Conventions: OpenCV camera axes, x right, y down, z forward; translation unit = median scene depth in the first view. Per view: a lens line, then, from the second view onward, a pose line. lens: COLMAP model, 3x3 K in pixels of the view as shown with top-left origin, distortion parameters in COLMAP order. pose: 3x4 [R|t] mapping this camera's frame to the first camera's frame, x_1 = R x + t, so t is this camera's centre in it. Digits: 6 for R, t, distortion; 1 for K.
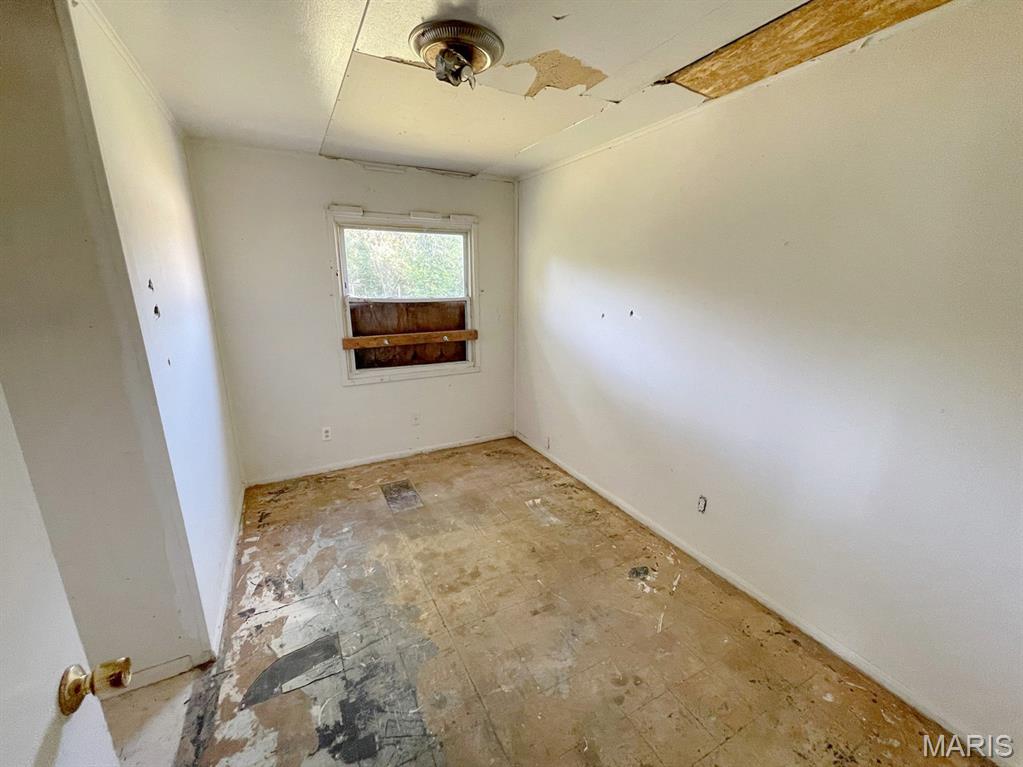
lens RADIAL K [[412.5, 0, 511.0], [0, 412.5, 383.3], [0, 0, 1]] dist [-0.004070, 0.000812]
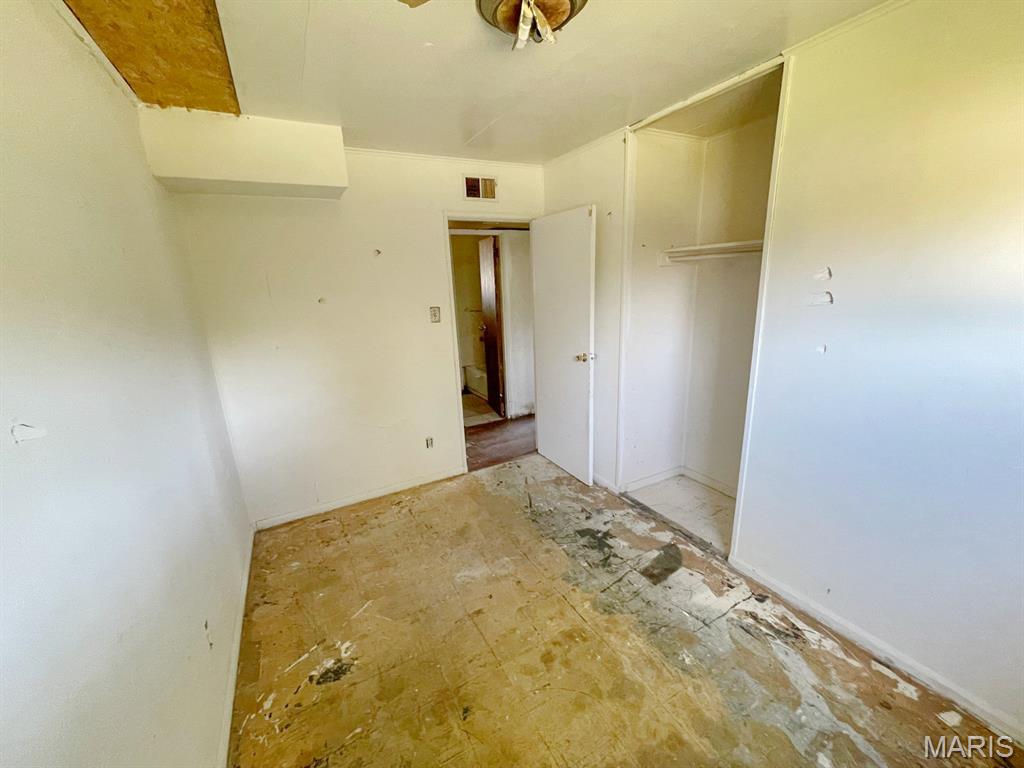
lens RADIAL K [[412.9, 0, 511.7], [0, 412.9, 384.4], [0, 0, 1]] dist [-0.004070, 0.000812]
pose [[-0.999139, 0.041472, -0.000934, -0.042778], [0.035870, 0.875042, 0.482716, -0.403071], [0.020837, 0.482267, -0.875776, 1.559360]]
